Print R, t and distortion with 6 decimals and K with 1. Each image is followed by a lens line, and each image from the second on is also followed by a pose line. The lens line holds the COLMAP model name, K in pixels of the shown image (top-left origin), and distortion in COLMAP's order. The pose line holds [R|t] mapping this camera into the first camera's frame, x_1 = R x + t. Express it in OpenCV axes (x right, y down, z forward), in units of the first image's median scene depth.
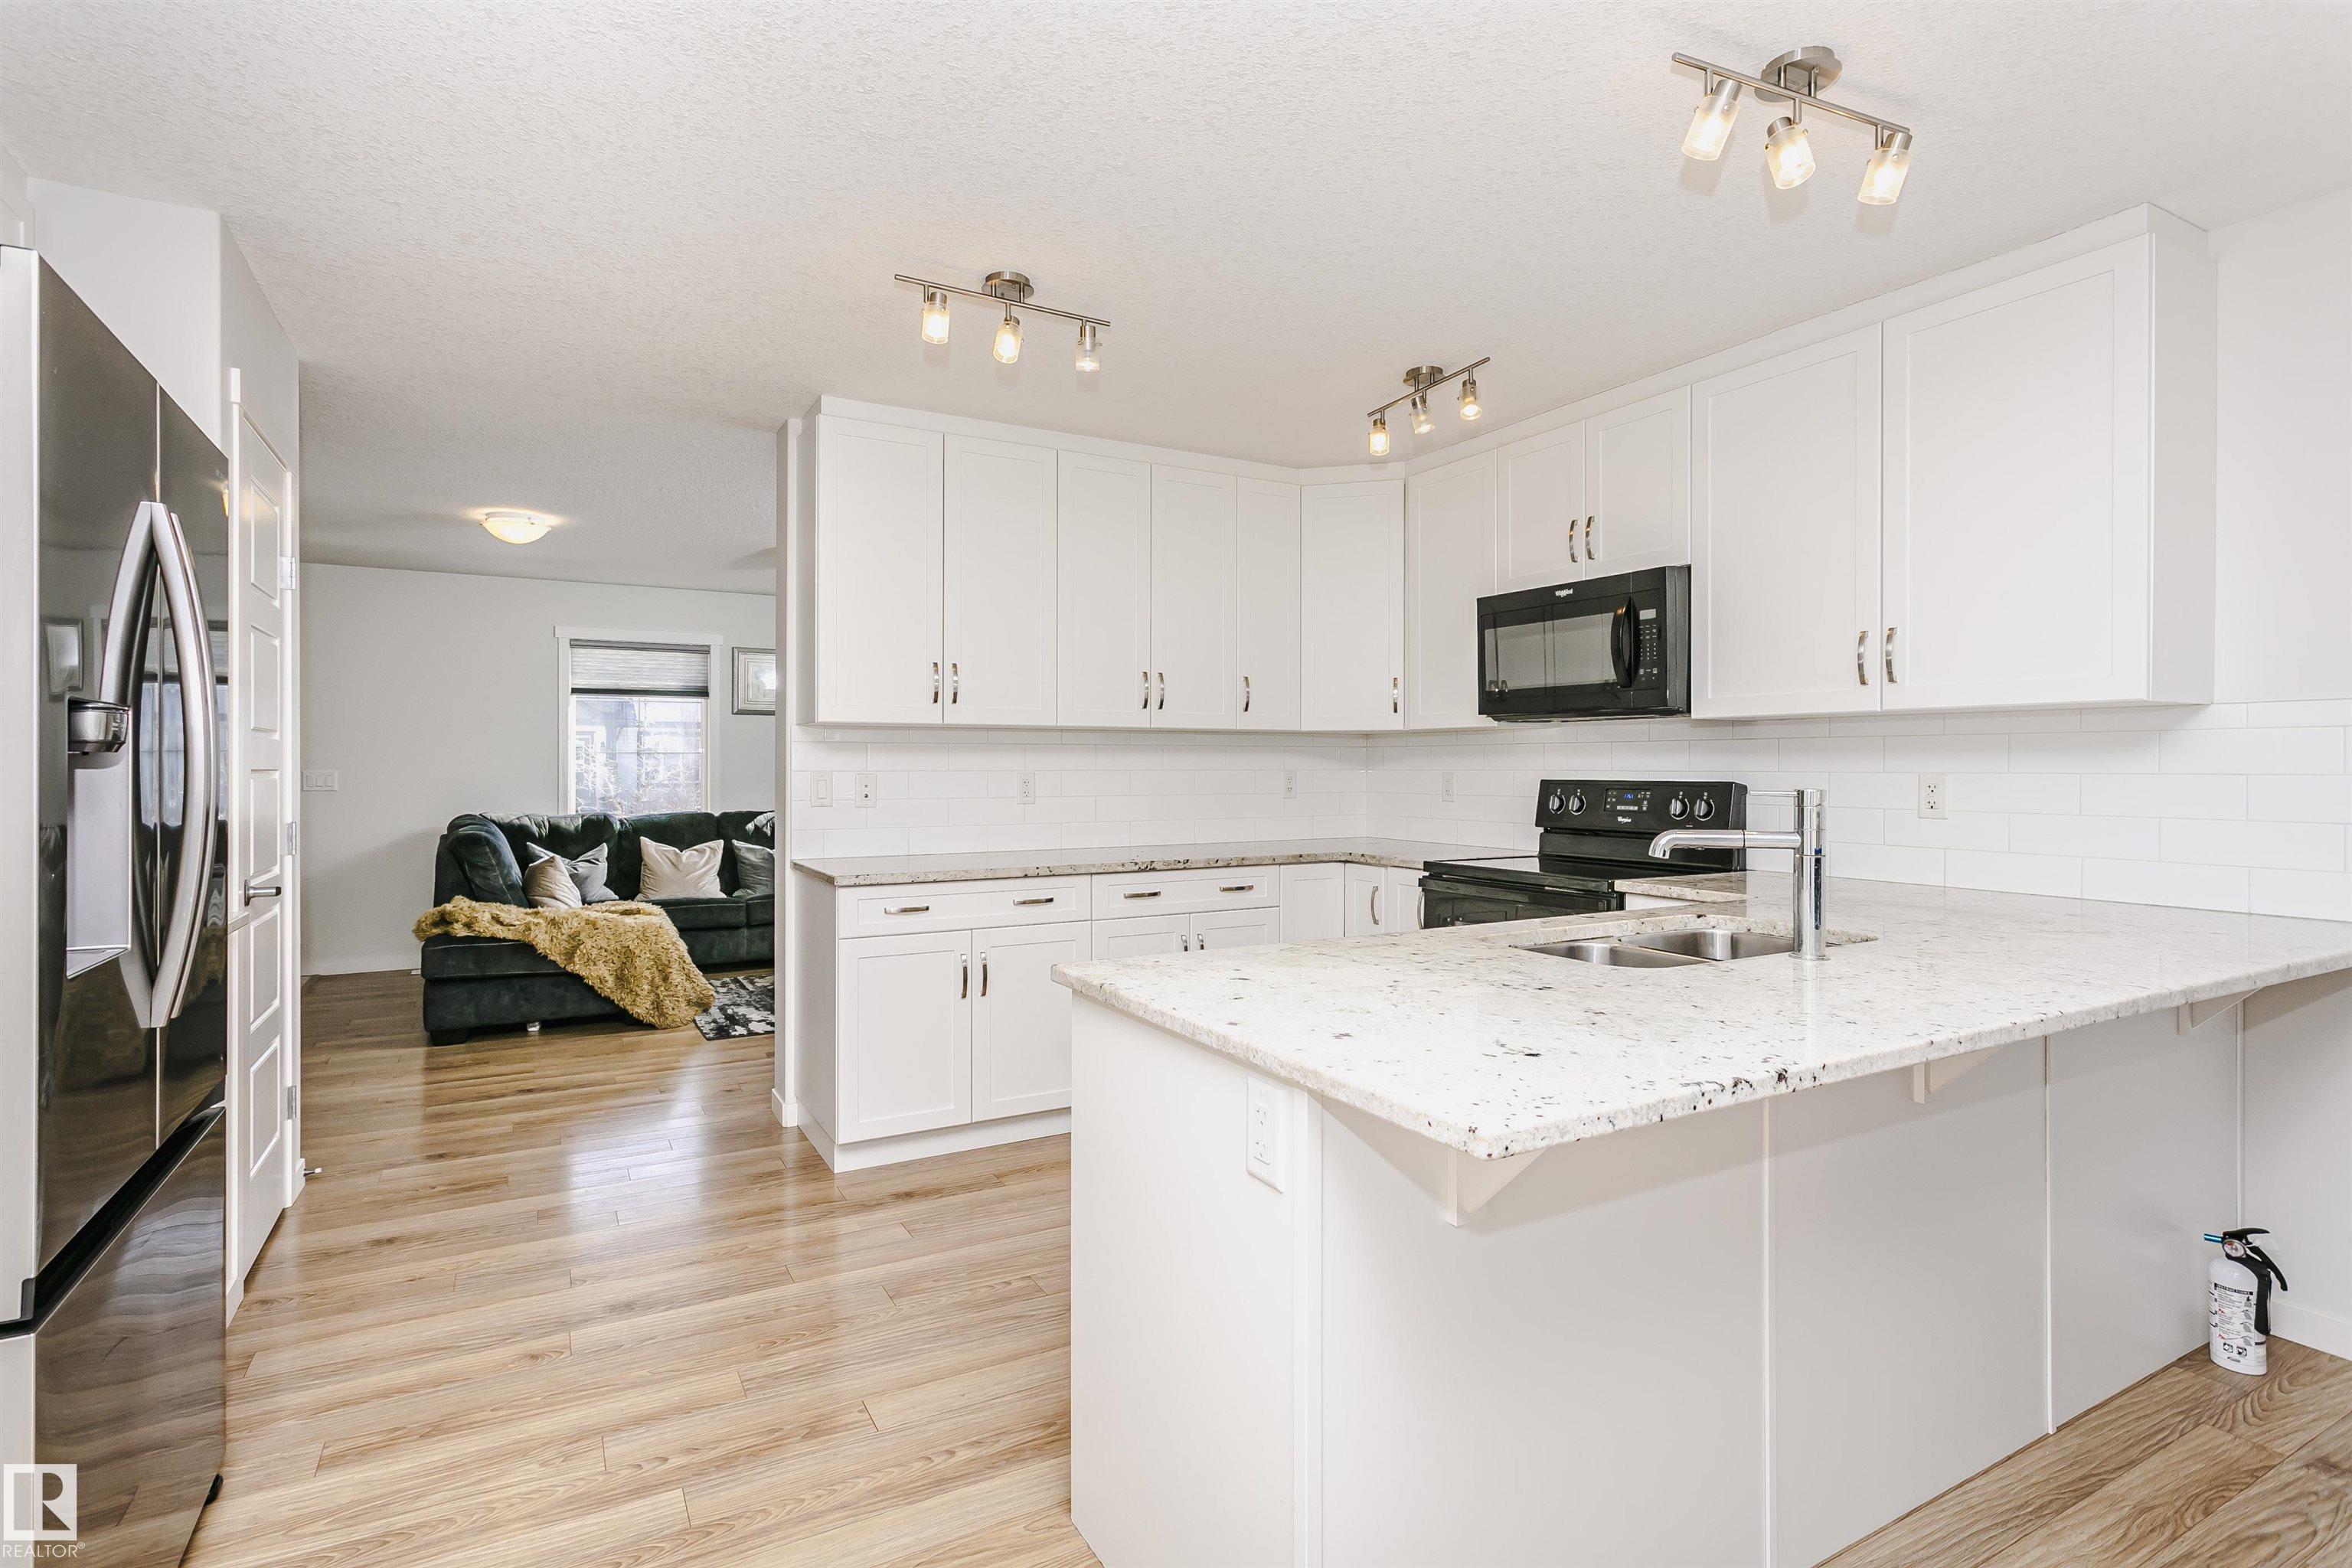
lens RADIAL K [[1141.9, 0, 1171.4], [0, 1141.9, 763.7], [0, 0, 1]] dist [0.018929, -0.003538]
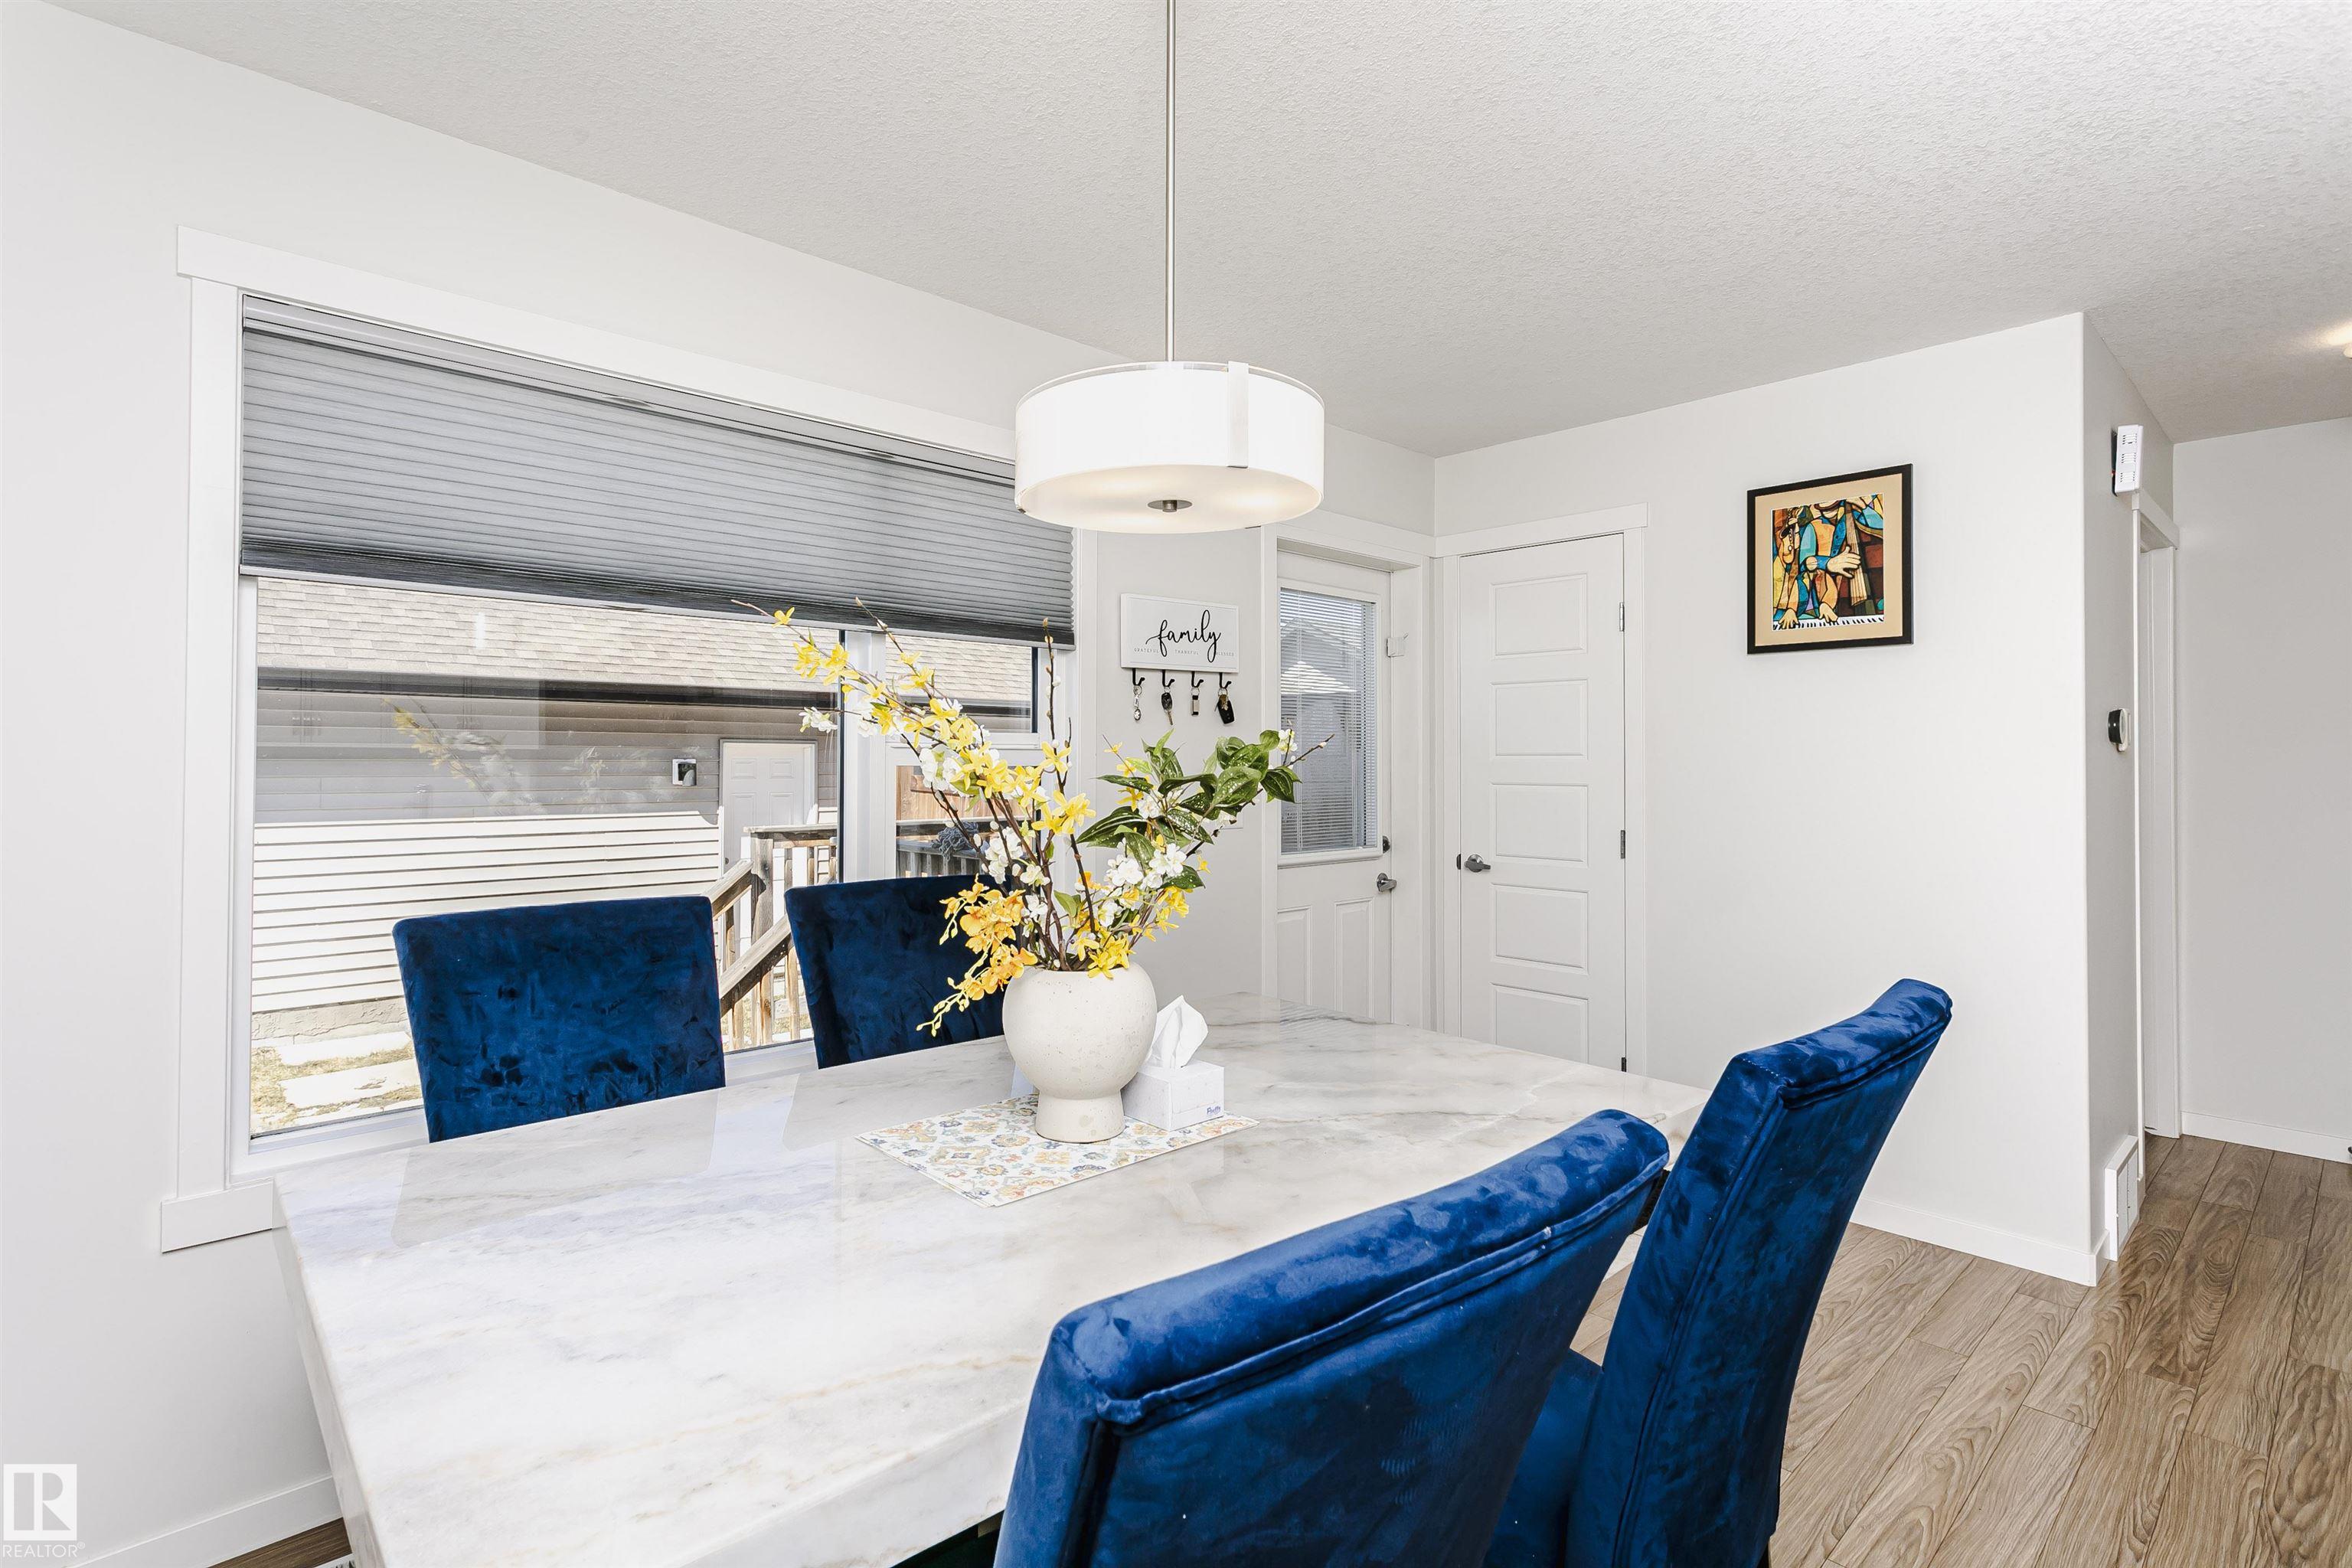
lens RADIAL K [[1141.9, 0, 1188.8], [0, 1141.9, 758.1], [0, 0, 1]] dist [0.018929, -0.003538]
pose [[-0.968654, -0.009134, -0.248244, 0.645775], [-0.008258, 0.999955, -0.004568, -0.017687], [0.248275, -0.002375, -0.968687, 0.684677]]
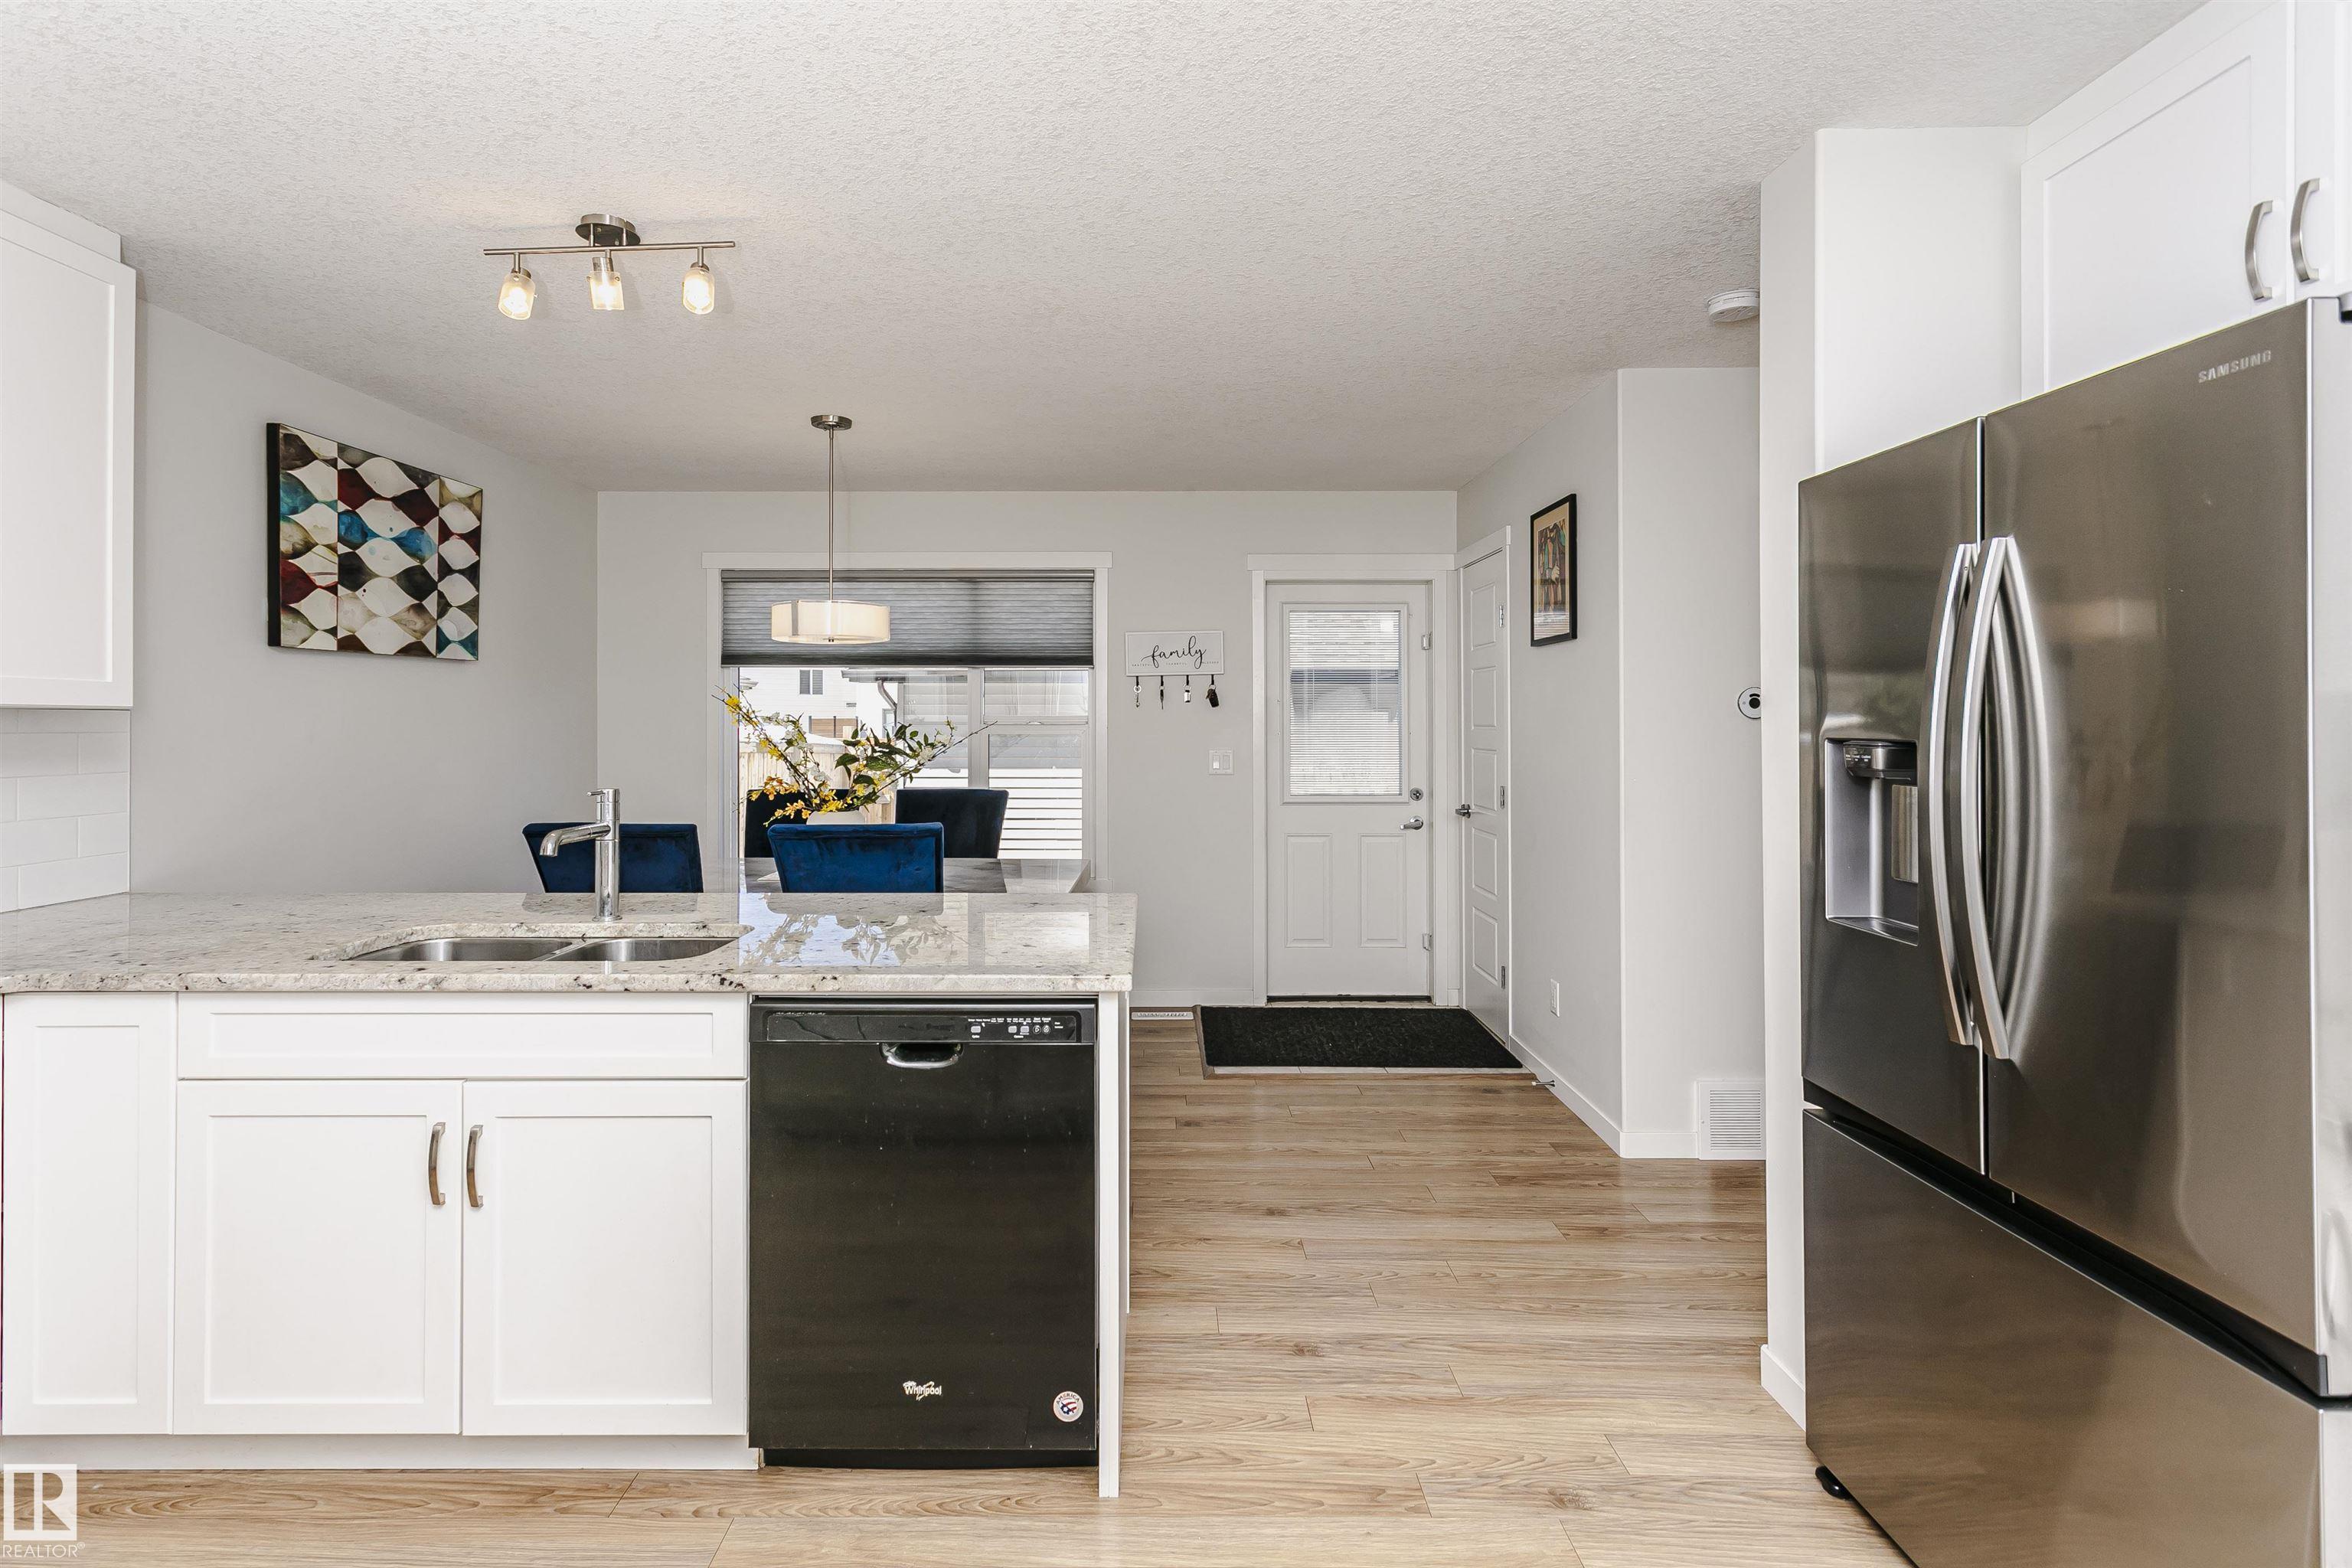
lens RADIAL K [[1141.9, 0, 1120.6], [0, 1141.9, 715.0], [0, 0, 1]] dist [0.018929, -0.003538]
pose [[-0.880592, 0.000947, 0.473874, -0.387692], [-0.001803, 0.999984, -0.005349, -0.036466], [-0.473871, -0.005564, -0.880577, 1.207781]]
